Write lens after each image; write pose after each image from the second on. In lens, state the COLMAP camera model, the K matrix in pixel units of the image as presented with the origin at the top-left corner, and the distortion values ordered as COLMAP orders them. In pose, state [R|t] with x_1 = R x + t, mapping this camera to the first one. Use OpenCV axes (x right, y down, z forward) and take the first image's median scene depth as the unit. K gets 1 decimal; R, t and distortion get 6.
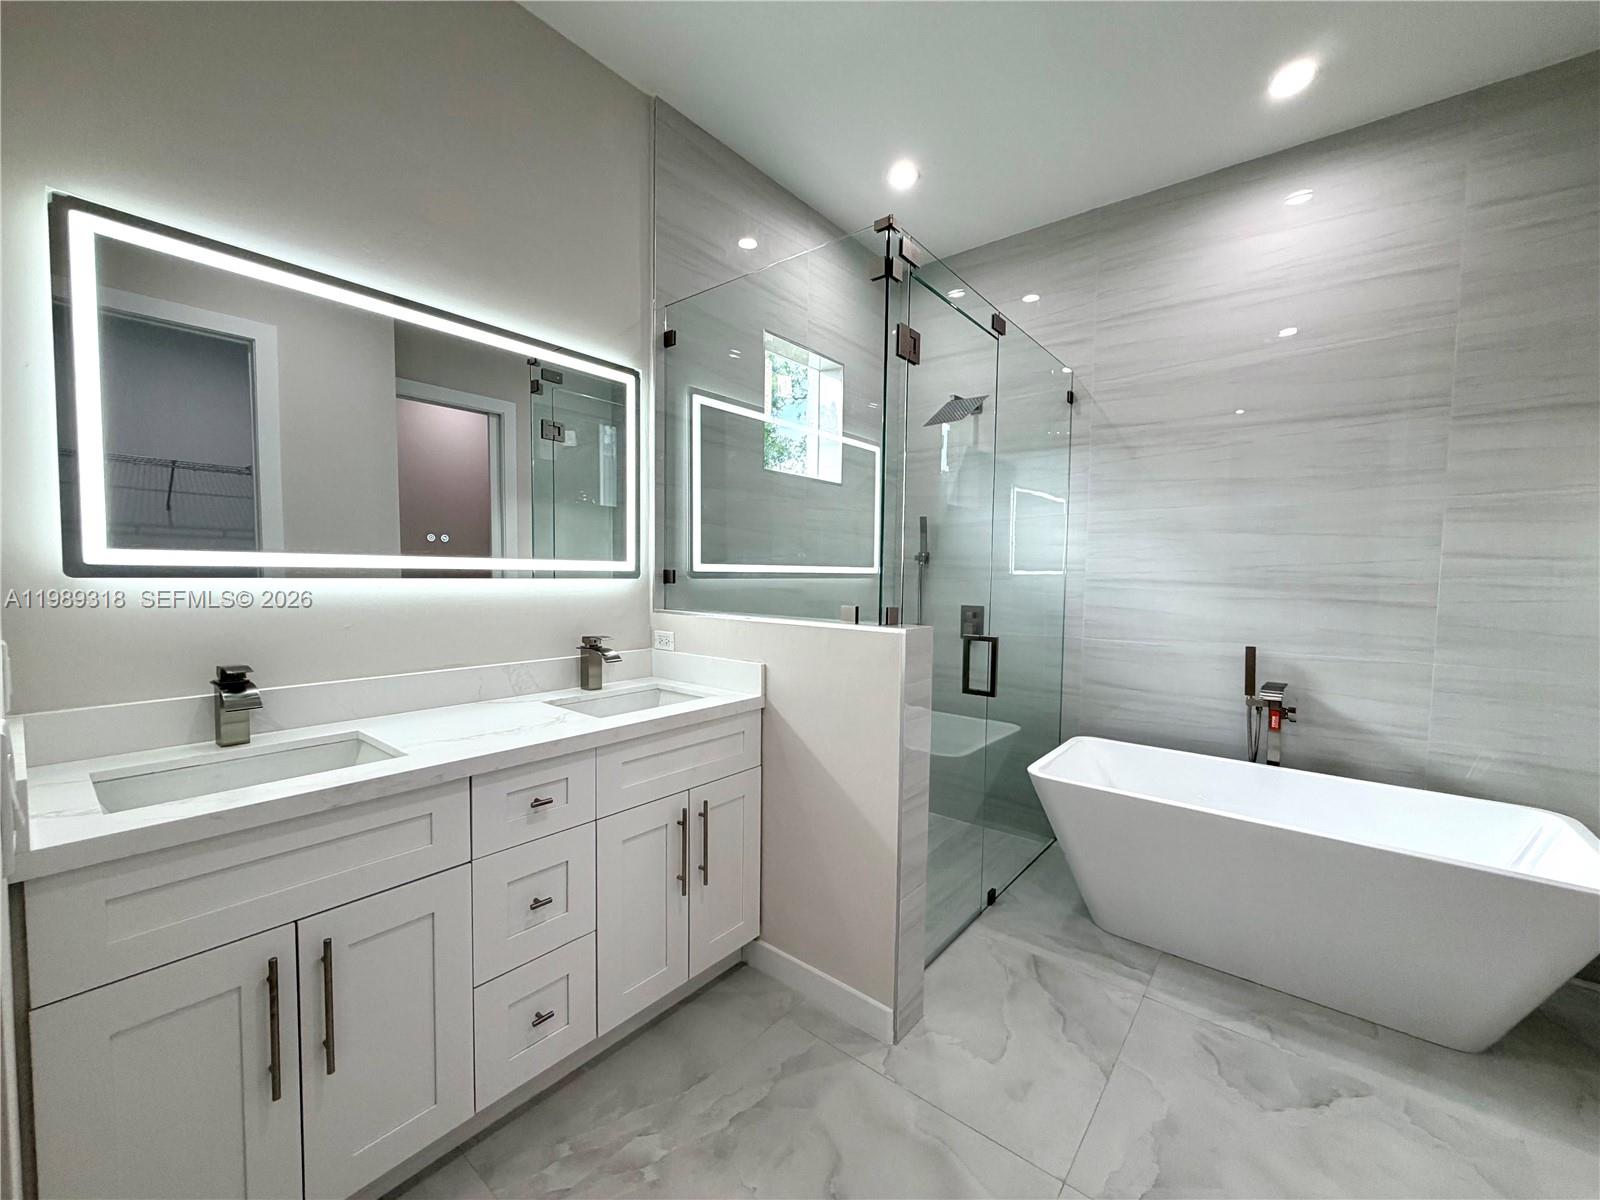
lens RADIAL K [[636.2, 0, 797.5], [0, 636.2, 604.0], [0, 0, 1]] dist [-0.001110, 0.000495]
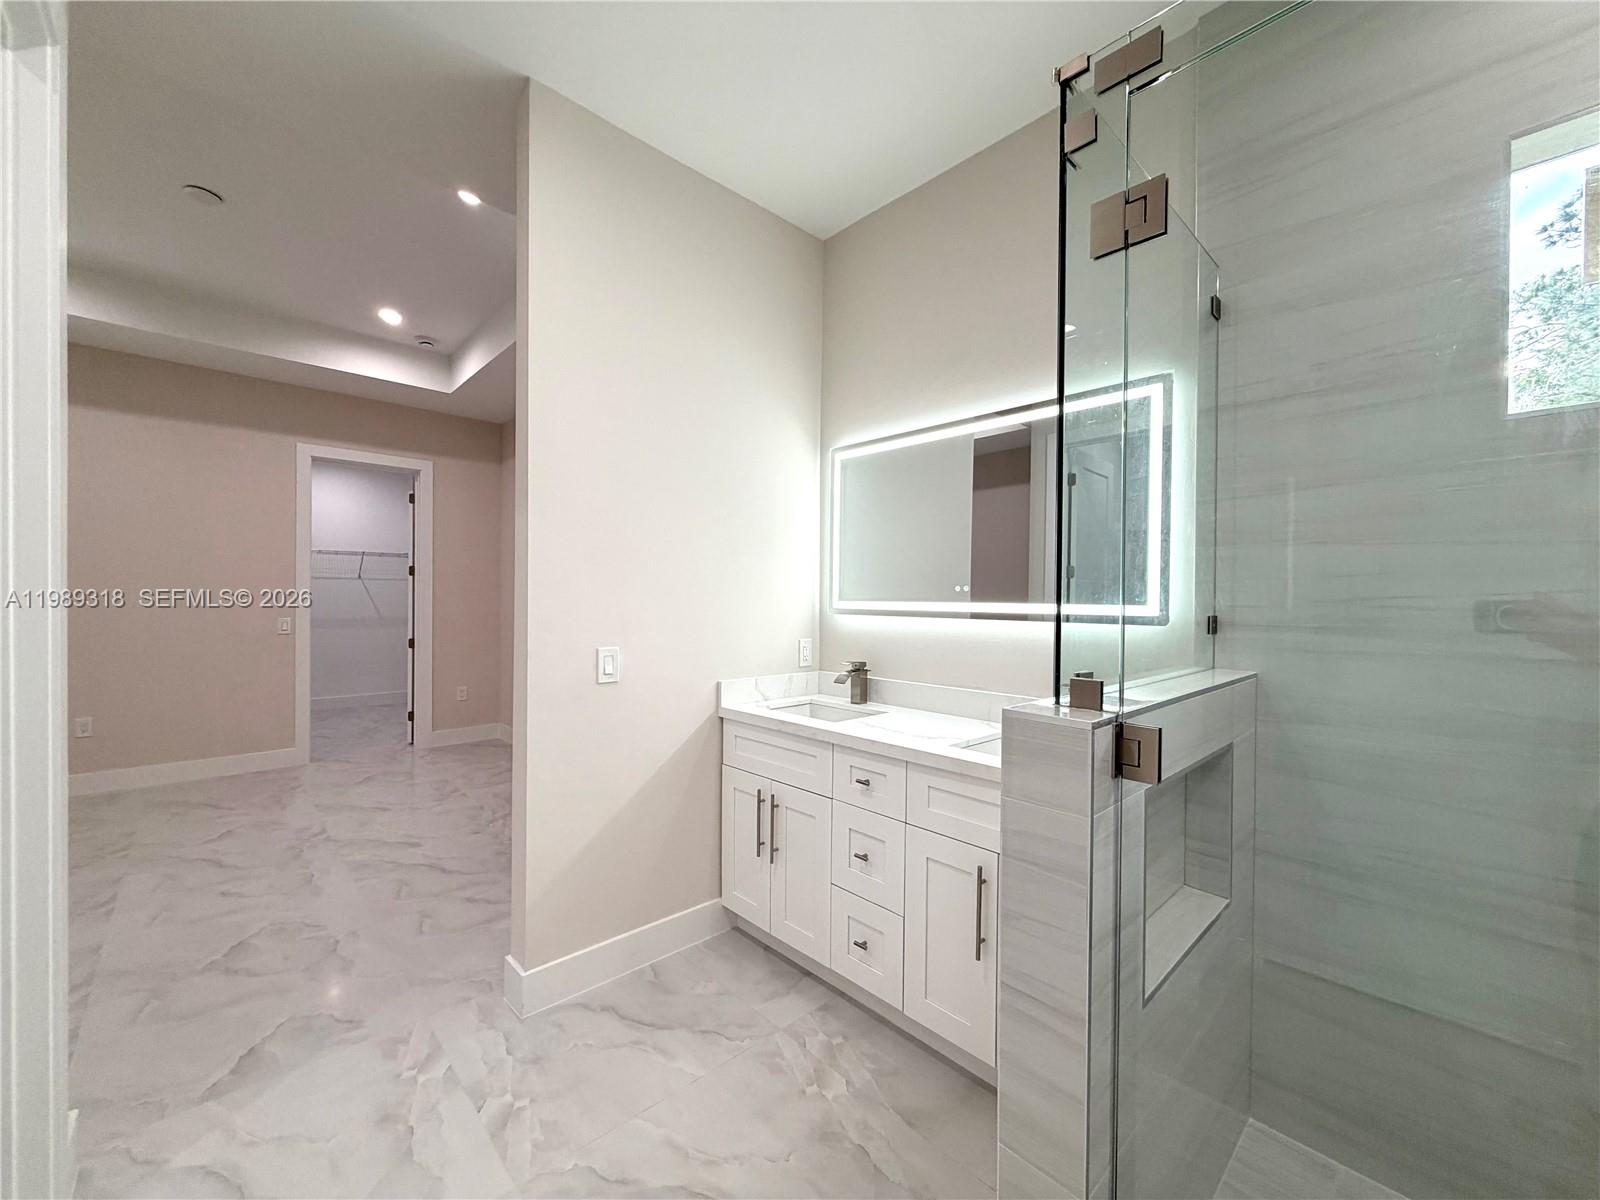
lens RADIAL K [[636.2, 0, 794.3], [0, 636.2, 605.0], [0, 0, 1]] dist [-0.001110, 0.000495]
pose [[-0.134942, -0.007063, -0.990828, 0.568576], [-0.063972, 0.997950, 0.001599, -0.034938], [0.988786, 0.063601, -0.135117, 0.592959]]
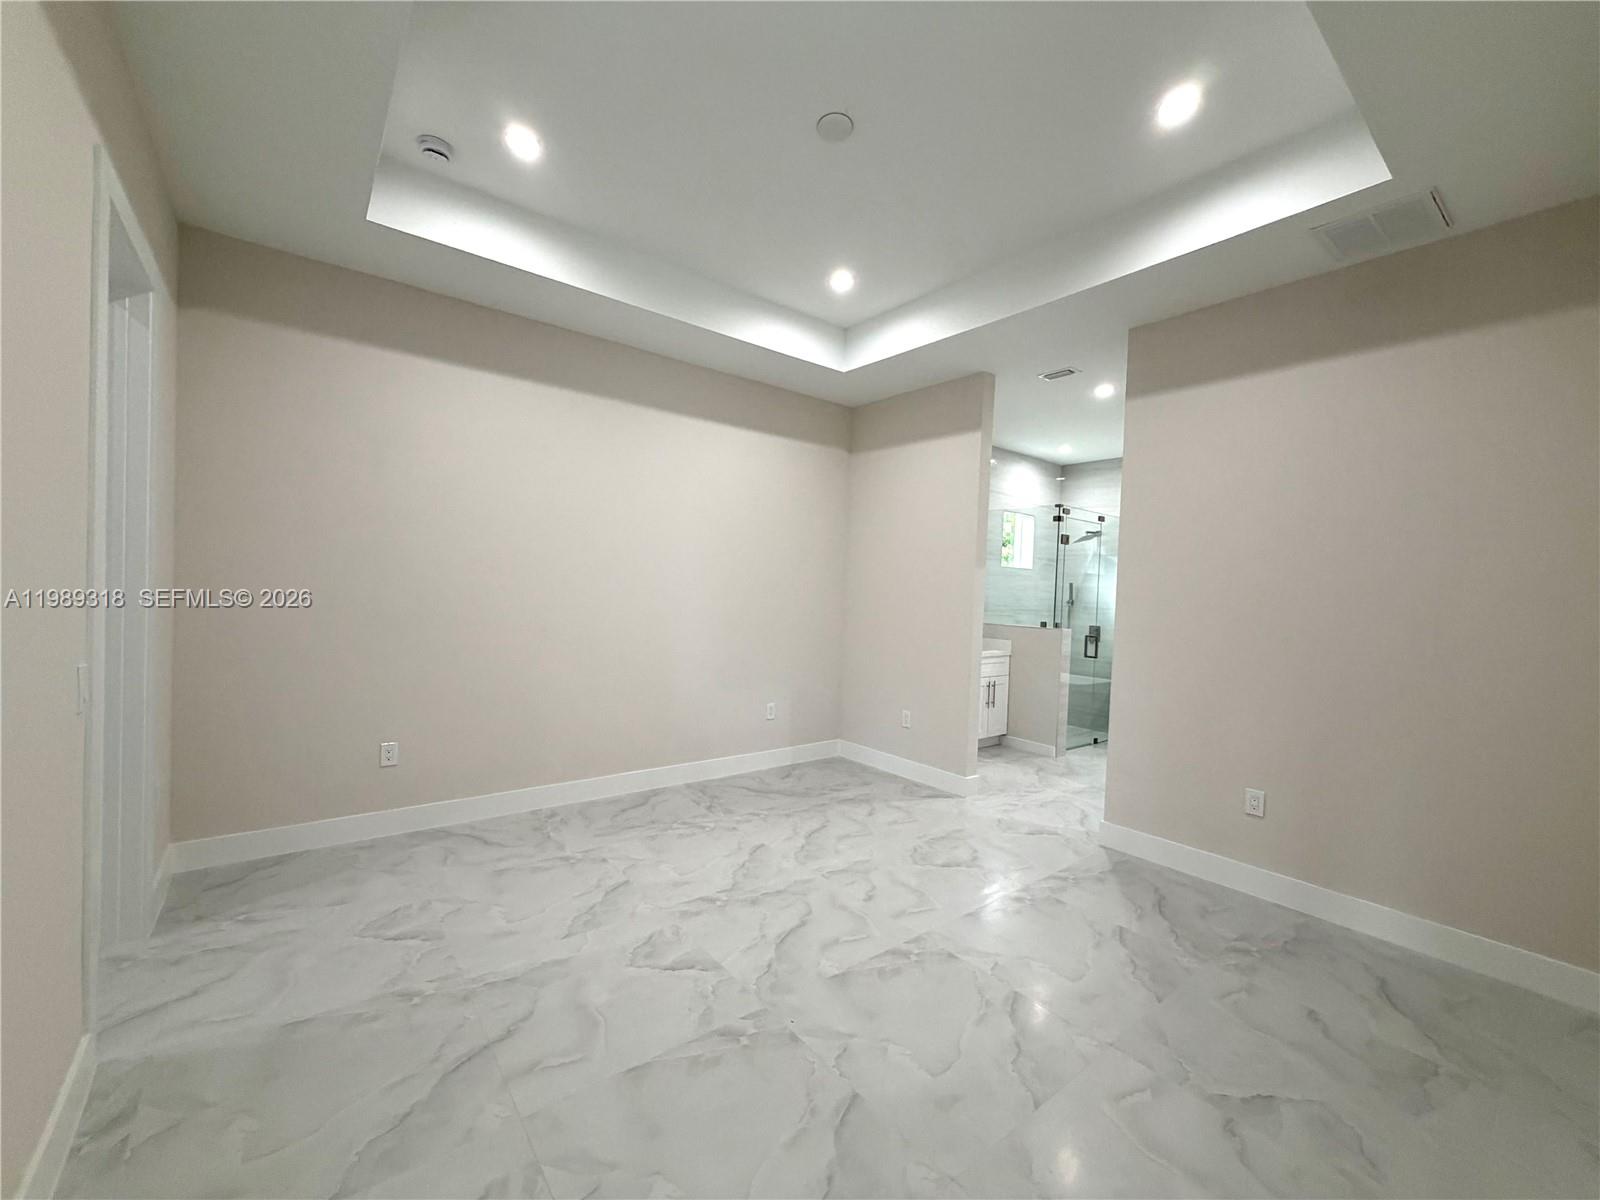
lens RADIAL K [[636.2, 0, 795.5], [0, 636.2, 607.6], [0, 0, 1]] dist [-0.001110, 0.000495]
pose [[0.975267, 0.026397, -0.219447, -0.319762], [-0.033157, 0.999081, -0.027178, 0.044630], [0.218528, 0.033782, 0.975246, -1.754449]]
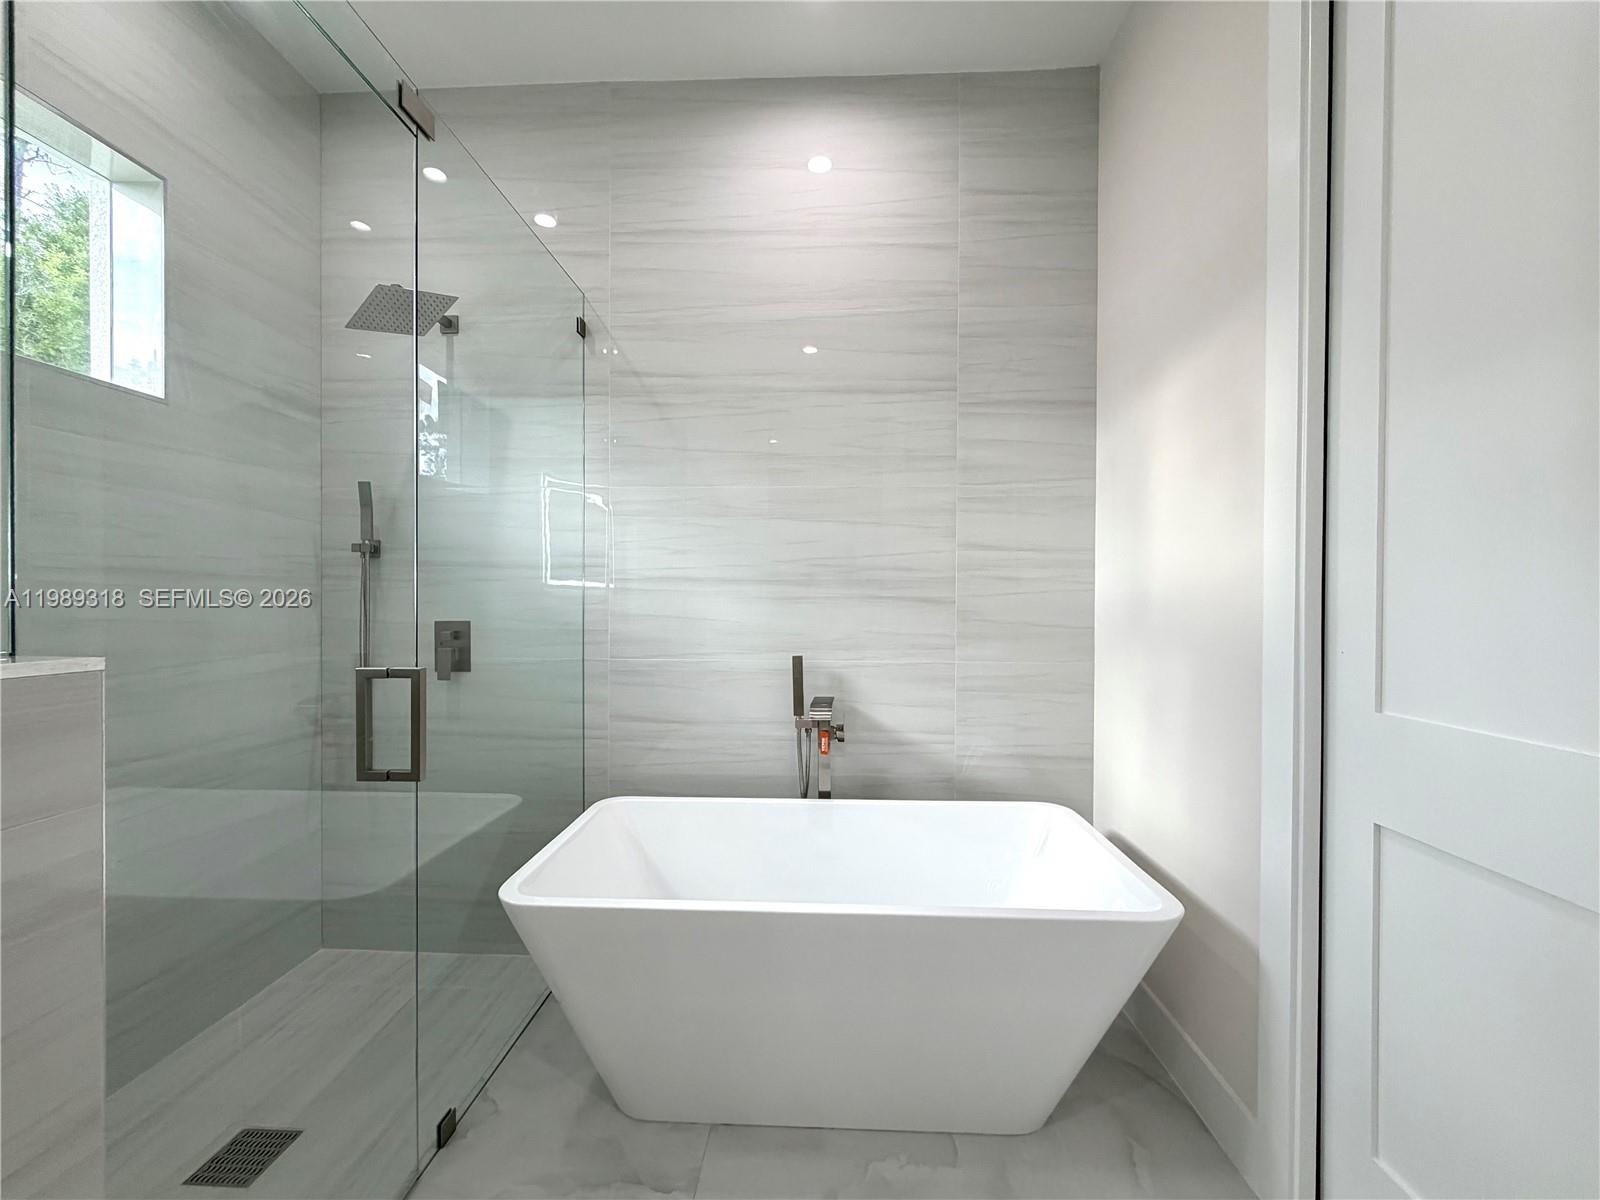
lens RADIAL K [[636.2, 0, 796.6], [0, 636.2, 603.9], [0, 0, 1]] dist [-0.001110, 0.000495]
pose [[0.802700, -0.015723, 0.596176, 0.230652], [0.038924, 0.998902, -0.026063, 0.022095], [-0.595111, 0.044127, 0.802431, 0.349374]]
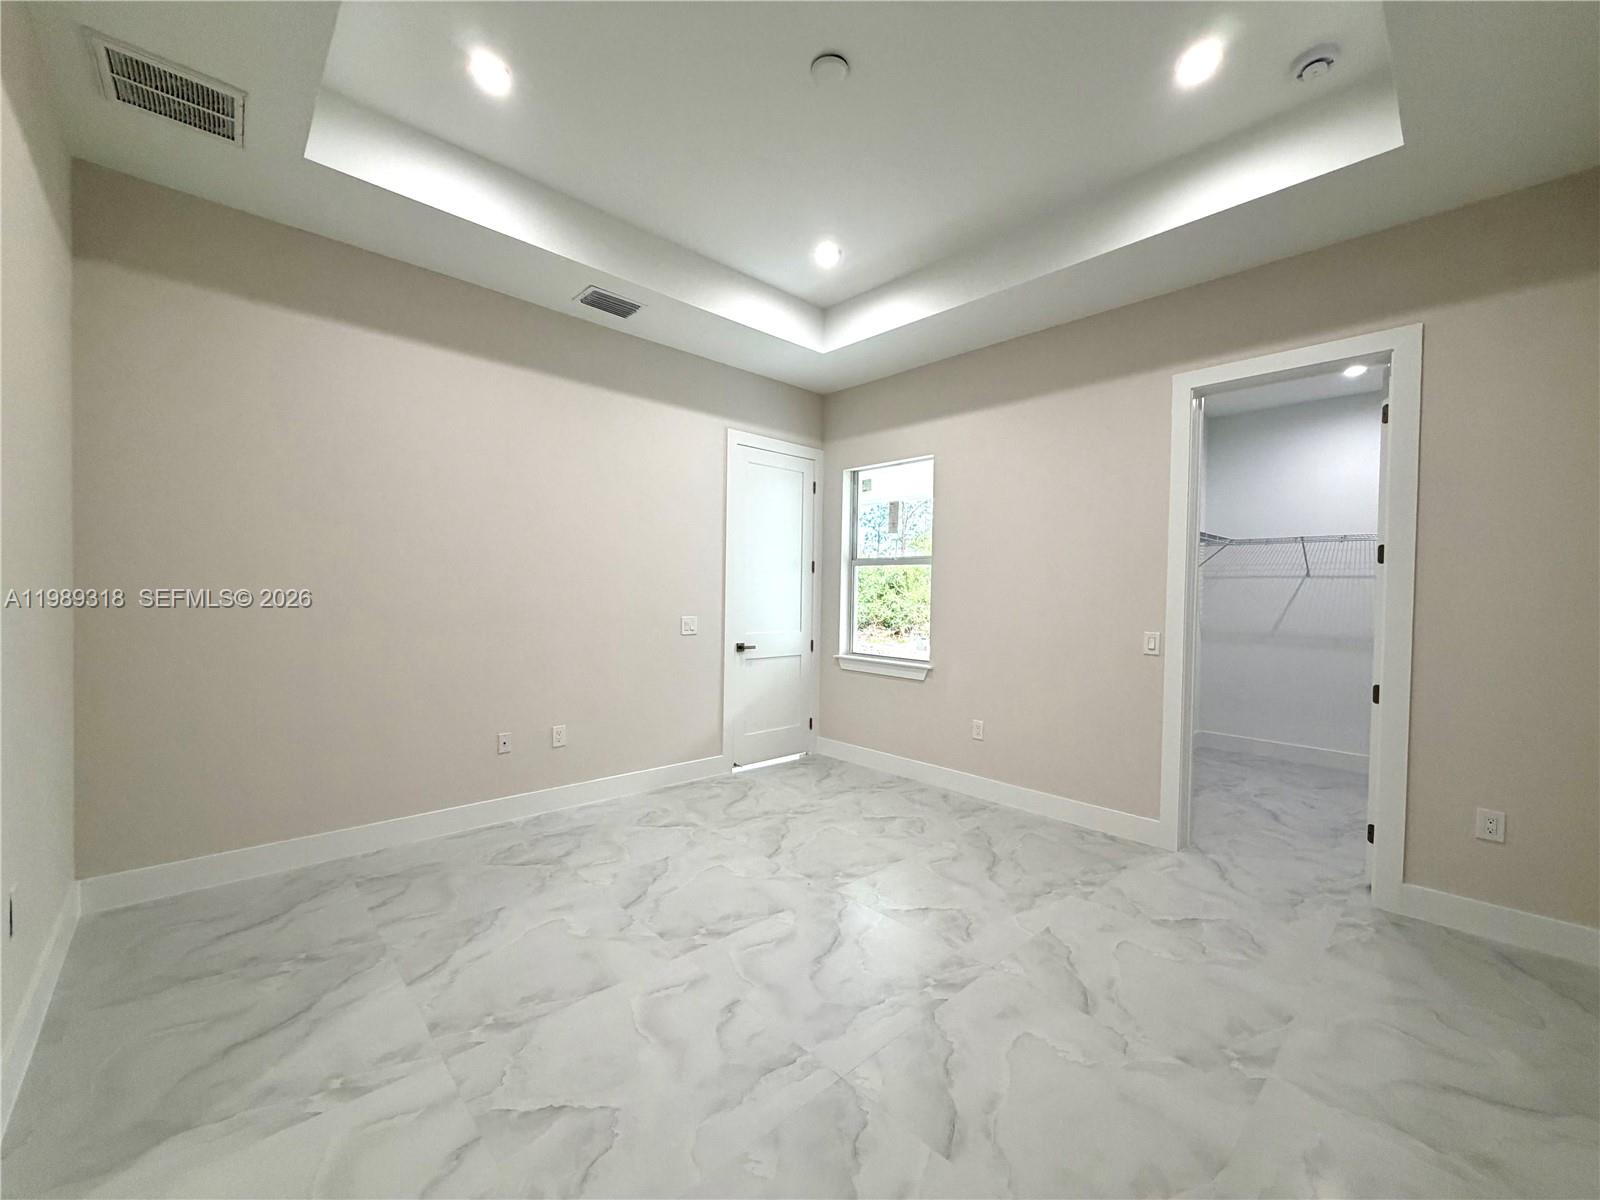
lens RADIAL K [[636.2, 0, 806.2], [0, 636.2, 605.0], [0, 0, 1]] dist [-0.001110, 0.000495]
pose [[-0.991968, -0.037164, 0.120903, -0.609556], [-0.028065, 0.996704, 0.076111, -0.033045], [-0.123333, 0.072107, -0.989742, 0.222223]]
